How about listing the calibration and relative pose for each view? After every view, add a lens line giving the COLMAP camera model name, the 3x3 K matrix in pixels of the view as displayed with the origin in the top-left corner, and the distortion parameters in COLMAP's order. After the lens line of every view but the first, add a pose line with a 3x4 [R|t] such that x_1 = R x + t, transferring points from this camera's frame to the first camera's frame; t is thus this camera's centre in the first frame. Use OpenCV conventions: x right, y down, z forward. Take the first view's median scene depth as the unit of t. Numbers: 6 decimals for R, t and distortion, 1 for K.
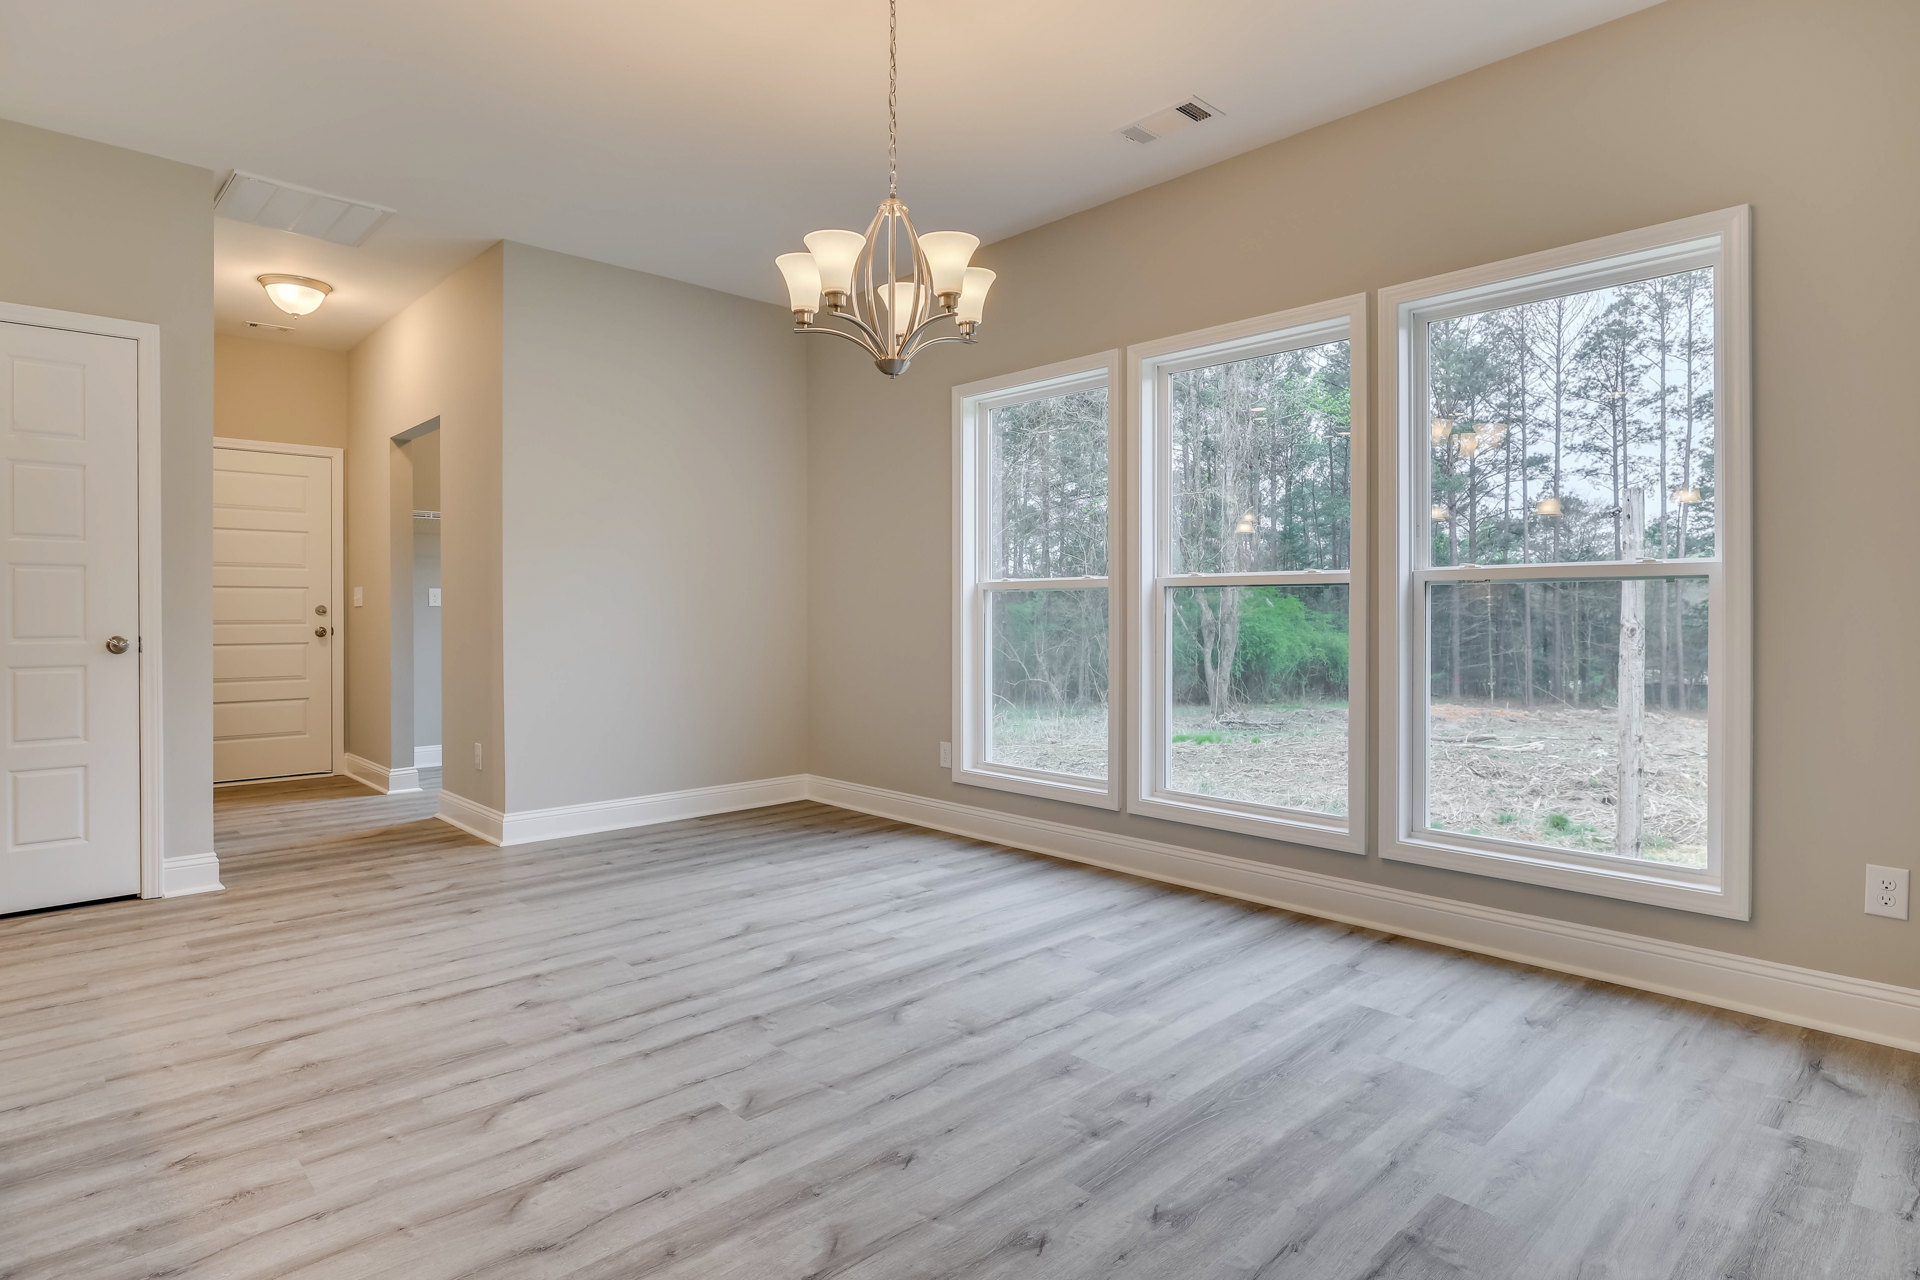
lens RADIAL K [[996.6, 0, 972.0], [0, 996.6, 712.1], [0, 0, 1]] dist [-0.014744, 0.003519]
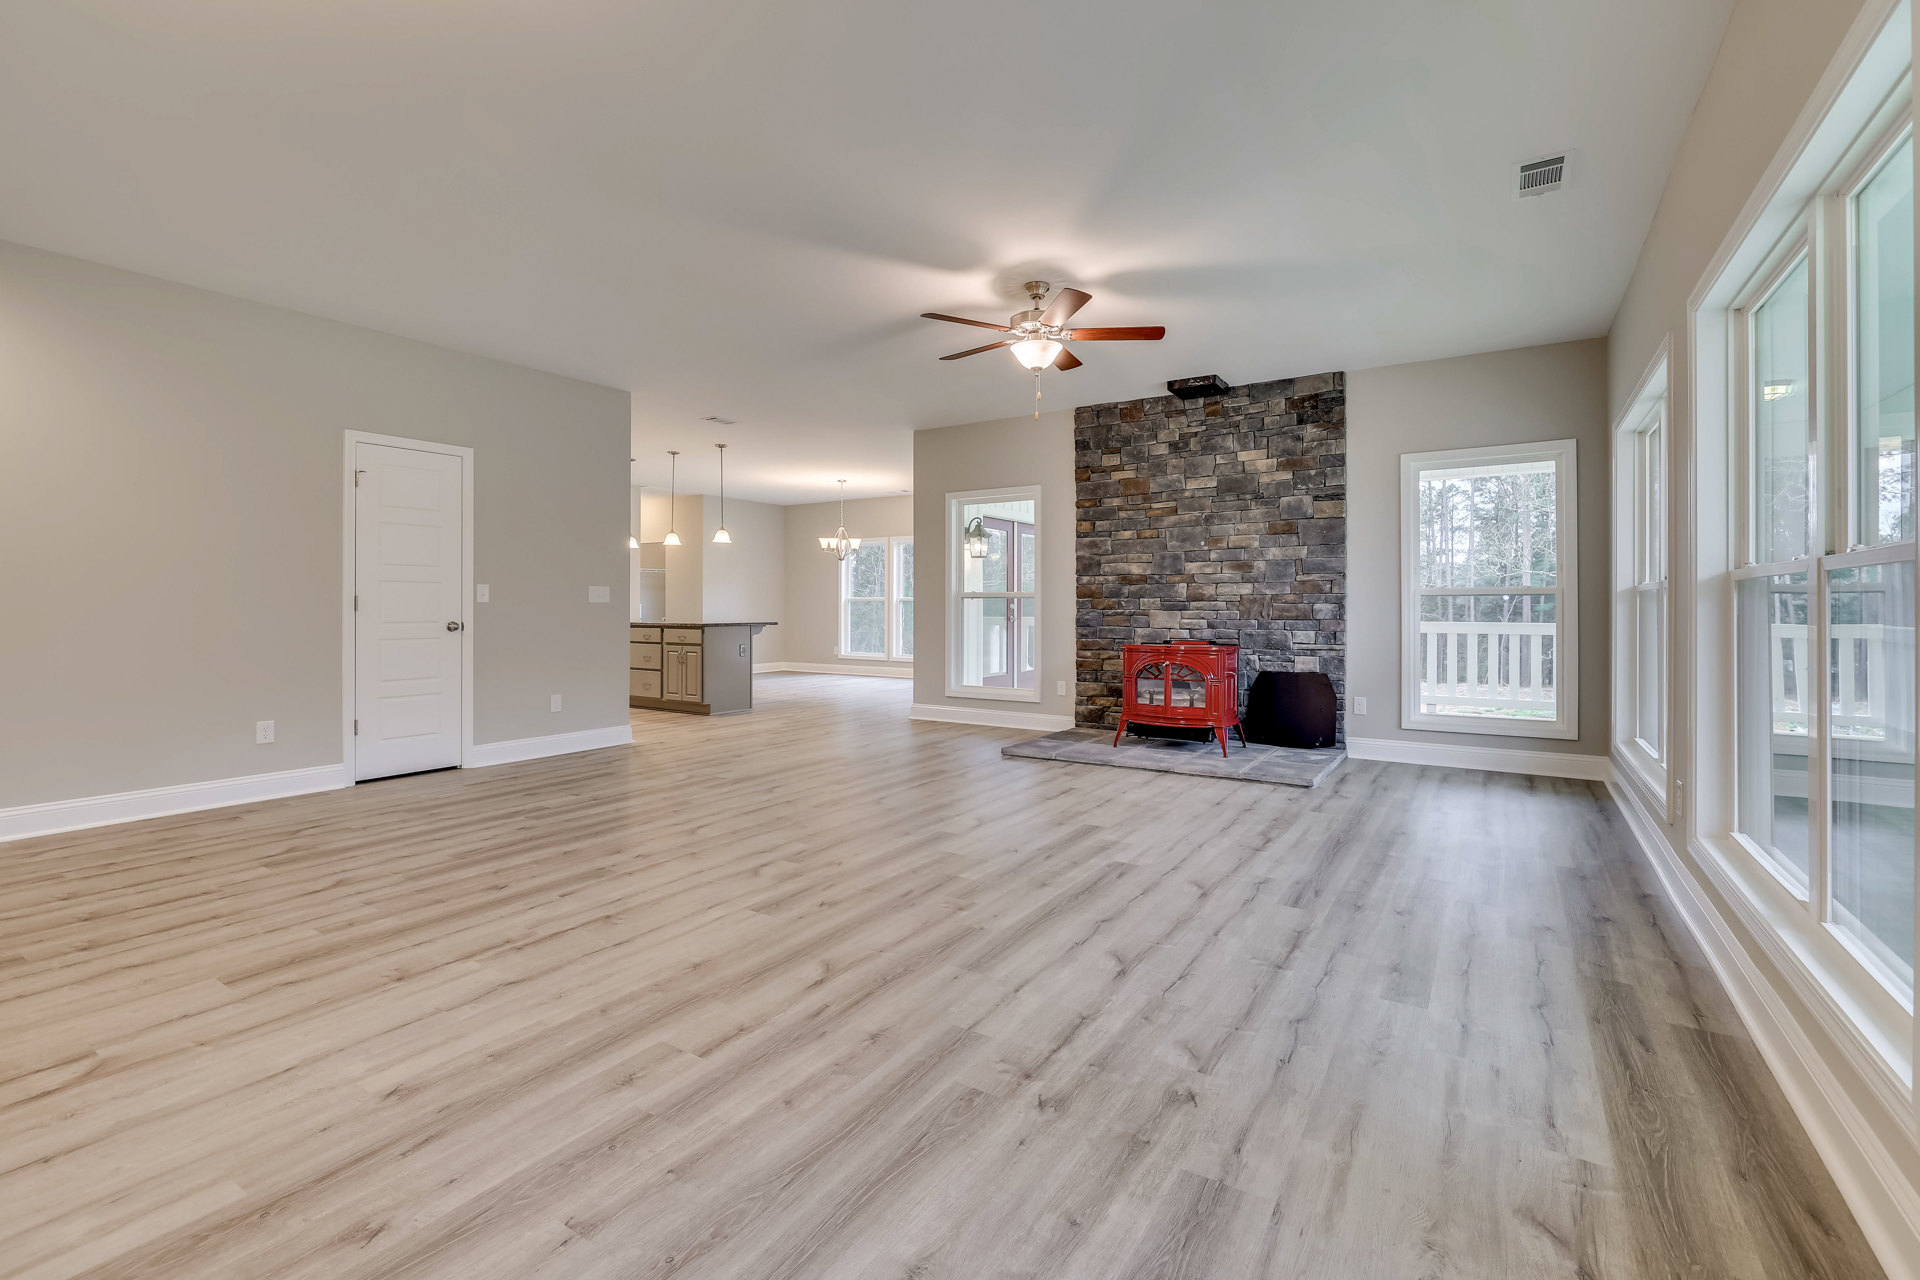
lens RADIAL K [[837.1, 0, 963.6], [0, 837.1, 604.4], [0, 0, 1]] dist [-0.007148, 0.000778]
pose [[0.976119, 0.003725, 0.217205, -0.389020], [0.019227, 0.994448, -0.103460, 0.336528], [-0.216385, 0.105166, 0.970628, -3.162288]]
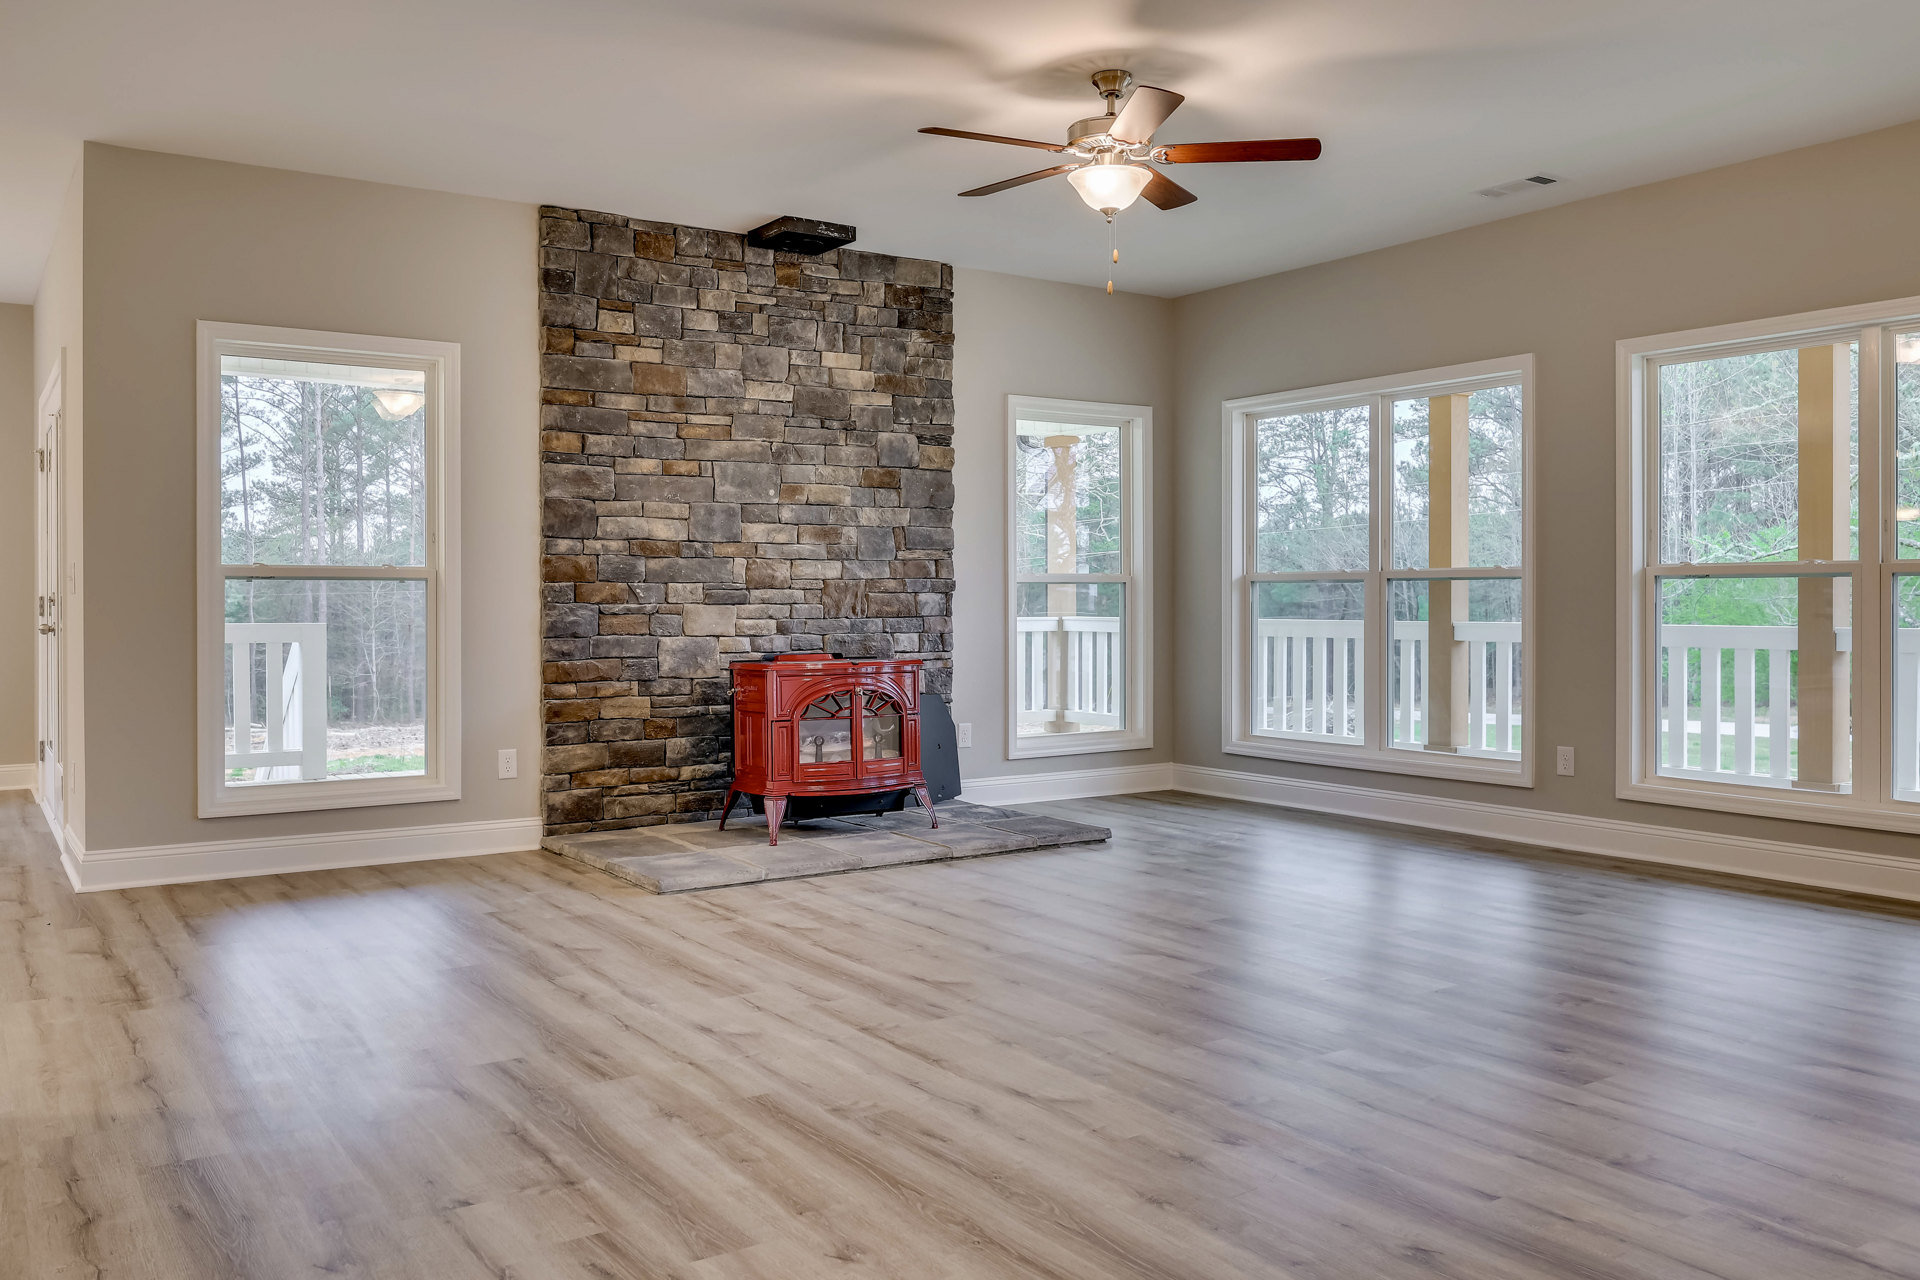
lens RADIAL K [[1509.2, 0, 964.7], [0, 1509.2, 611.9], [0, 0, 1]] dist [-0.007677, -0.005235]
pose [[0.187527, -0.007043, 0.982234, -1.694794], [0.102373, 0.994669, -0.012413, 0.198570], [-0.976910, 0.102882, 0.187249, -1.792982]]
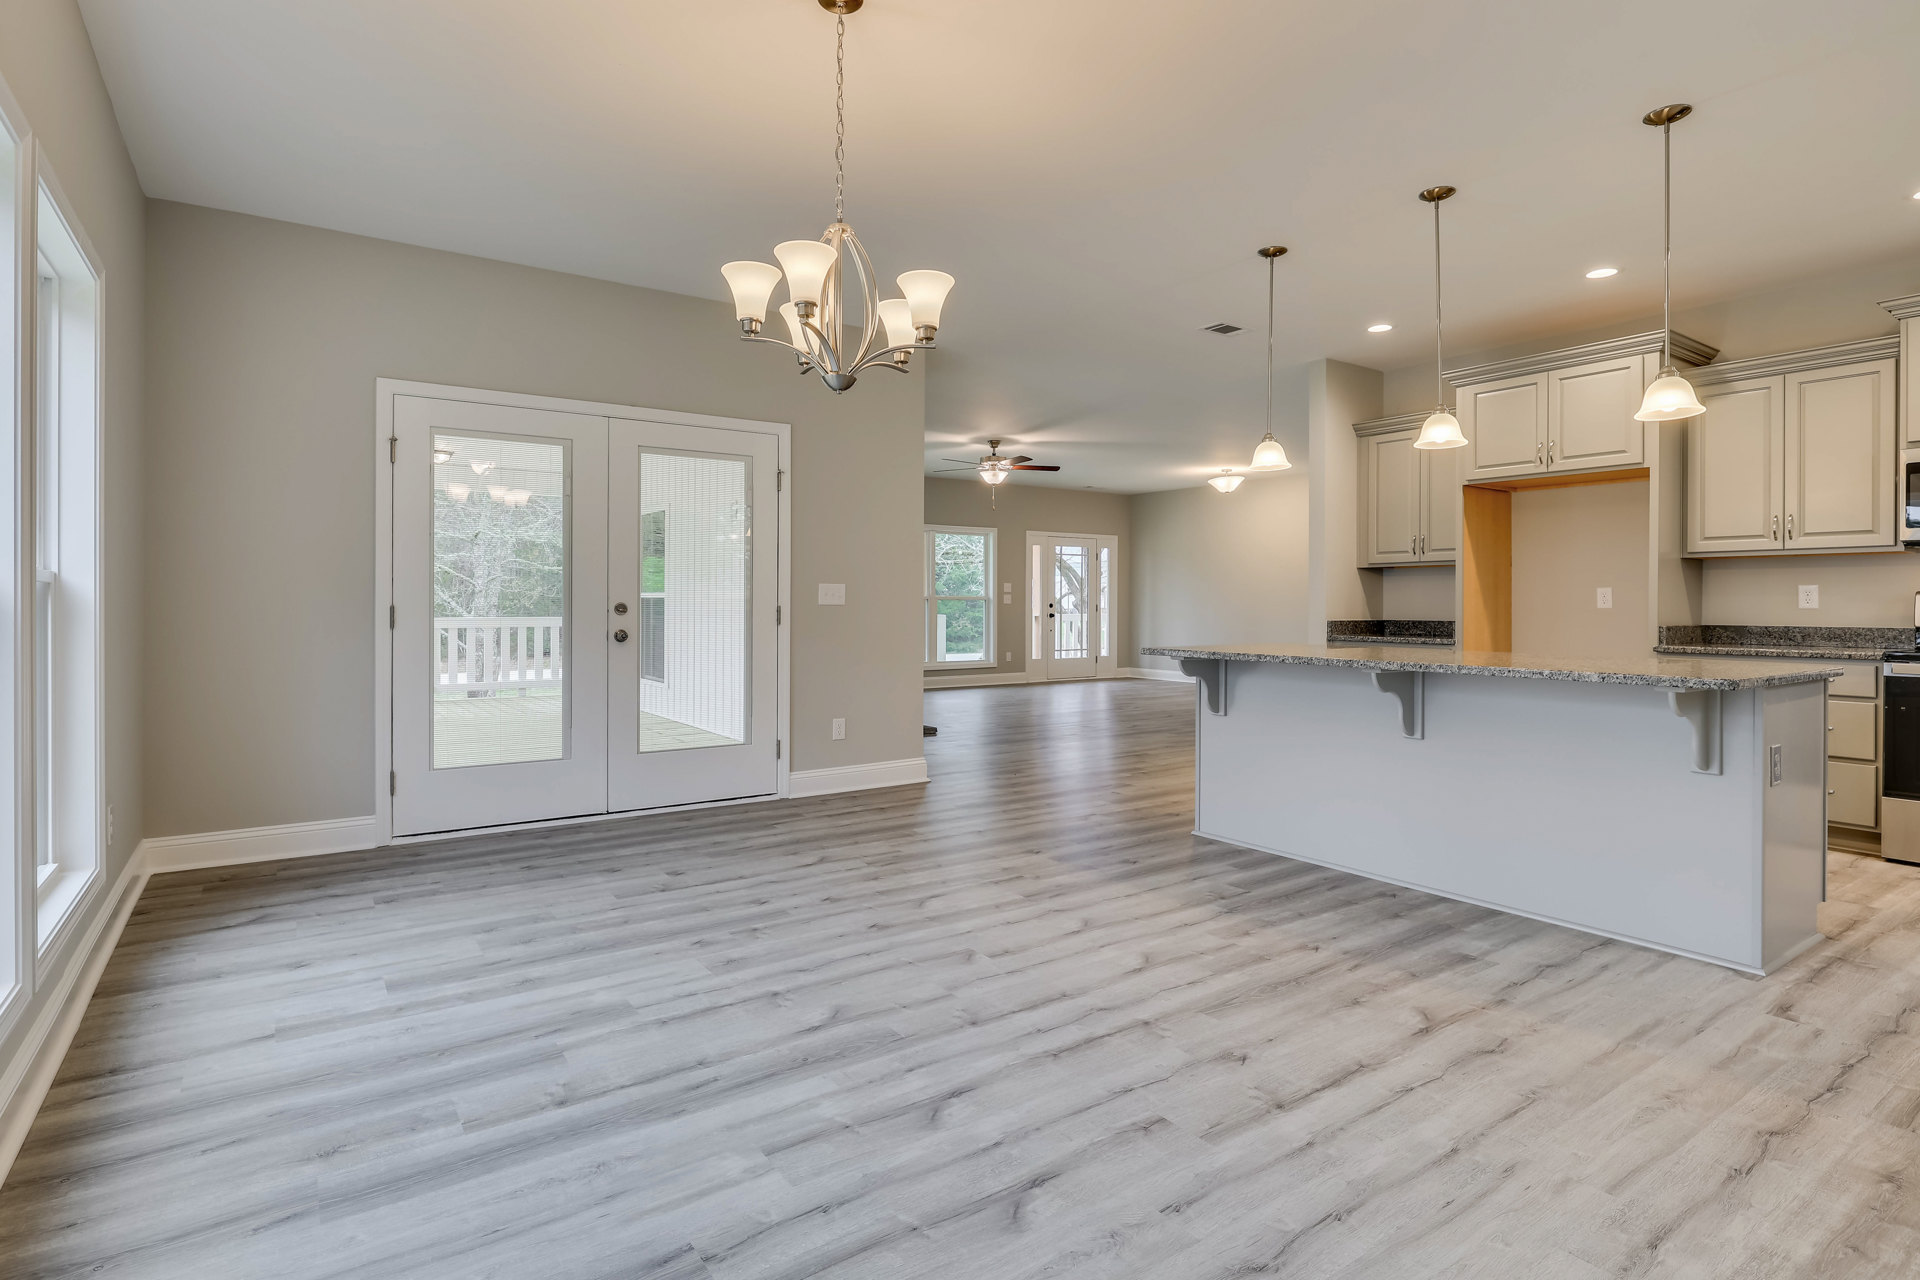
lens RADIAL K [[962.4, 0, 920.2], [0, 962.4, 609.4], [0, 0, 1]] dist [-0.013279, 0.003486]
pose [[-0.978904, -0.002739, 0.204302, -0.373532], [0.019513, 0.994086, 0.106824, -0.206456], [-0.203386, 0.108557, -0.973062, 1.972158]]
